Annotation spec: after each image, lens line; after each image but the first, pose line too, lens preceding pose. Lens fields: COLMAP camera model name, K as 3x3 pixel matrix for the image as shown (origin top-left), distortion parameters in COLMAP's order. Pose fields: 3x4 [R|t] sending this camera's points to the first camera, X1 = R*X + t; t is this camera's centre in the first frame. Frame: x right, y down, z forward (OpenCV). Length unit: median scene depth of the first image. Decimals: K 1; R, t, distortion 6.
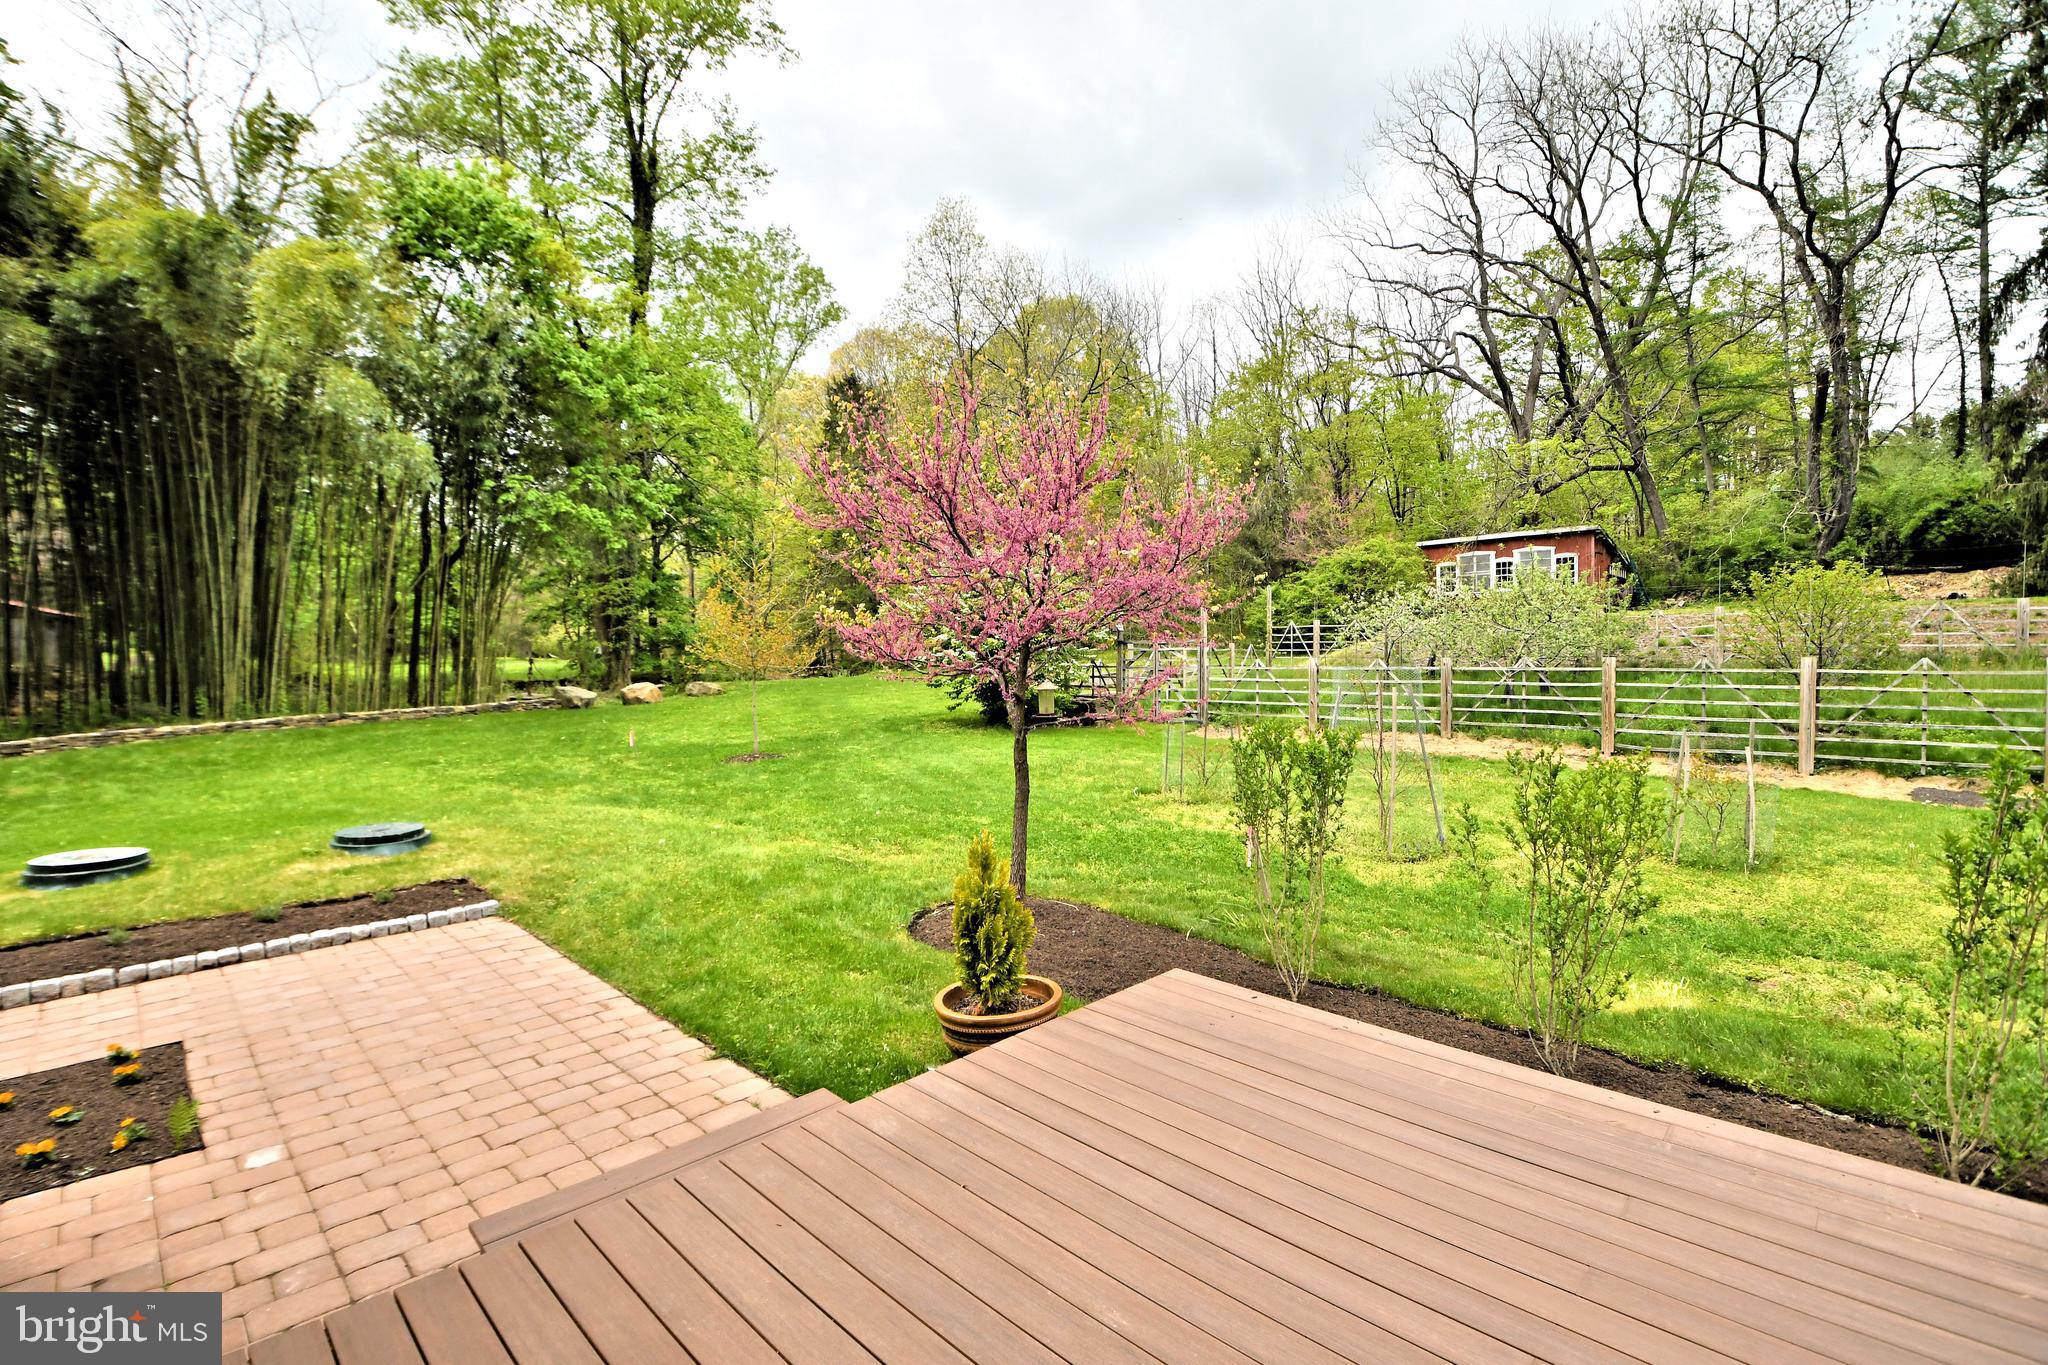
lens RADIAL K [[874.2, 0, 1007.9], [0, 874.2, 646.2], [0, 0, 1]] dist [-0.010936, -0.002664]
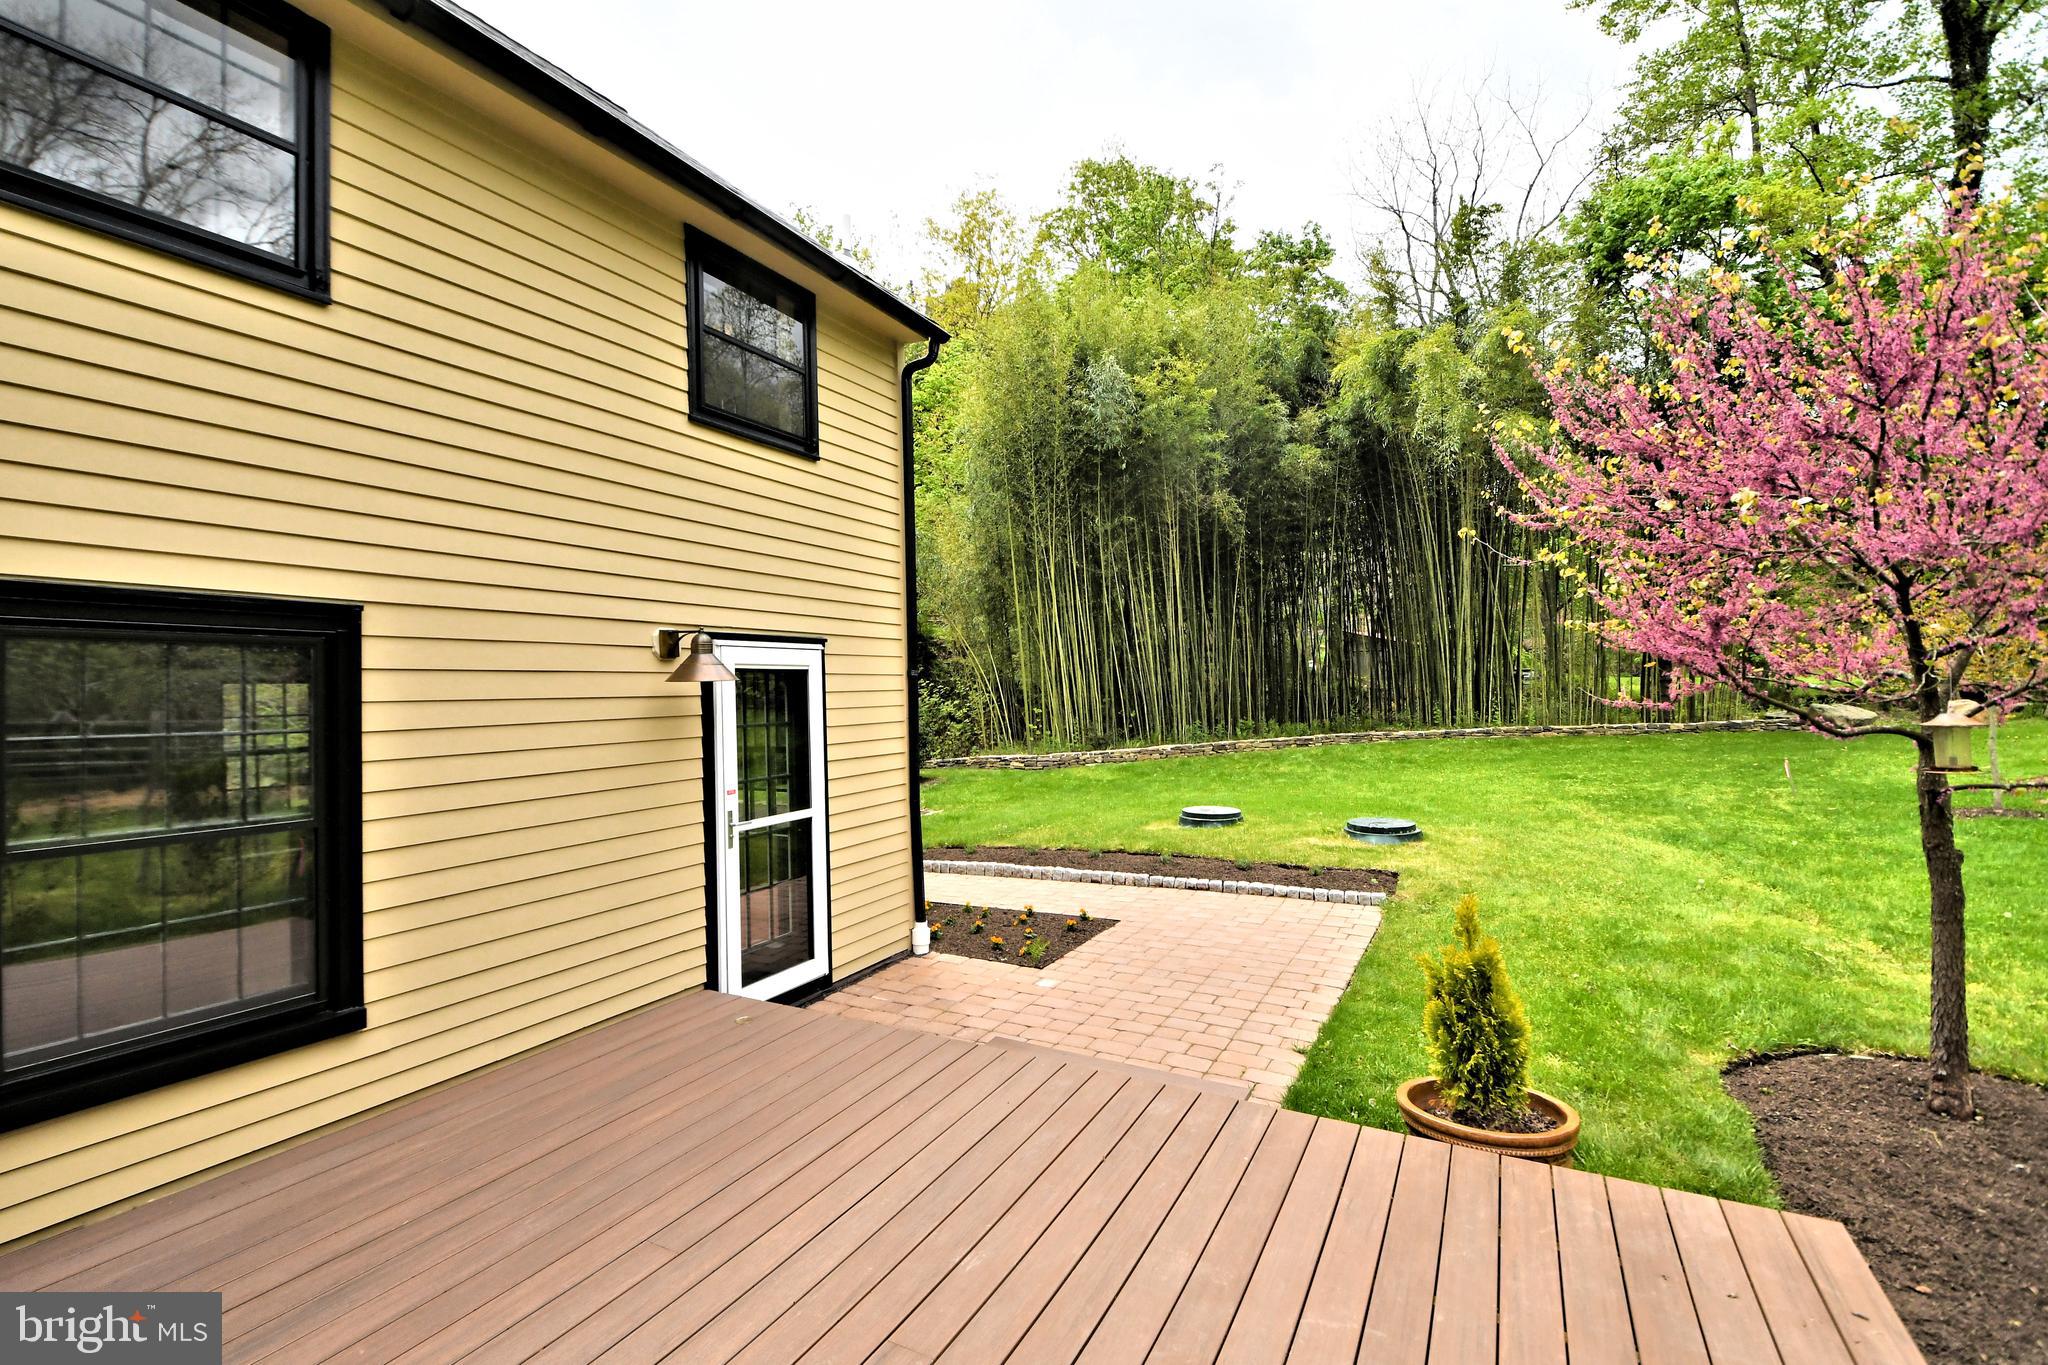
lens RADIAL K [[874.2, 0, 1030.5], [0, 874.2, 673.7], [0, 0, 1]] dist [-0.010936, -0.002664]
pose [[0.307683, -0.016621, -0.951344, 0.109034], [0.031375, 0.999481, -0.007315, -0.001145], [0.950972, -0.027598, 0.308045, 0.062442]]
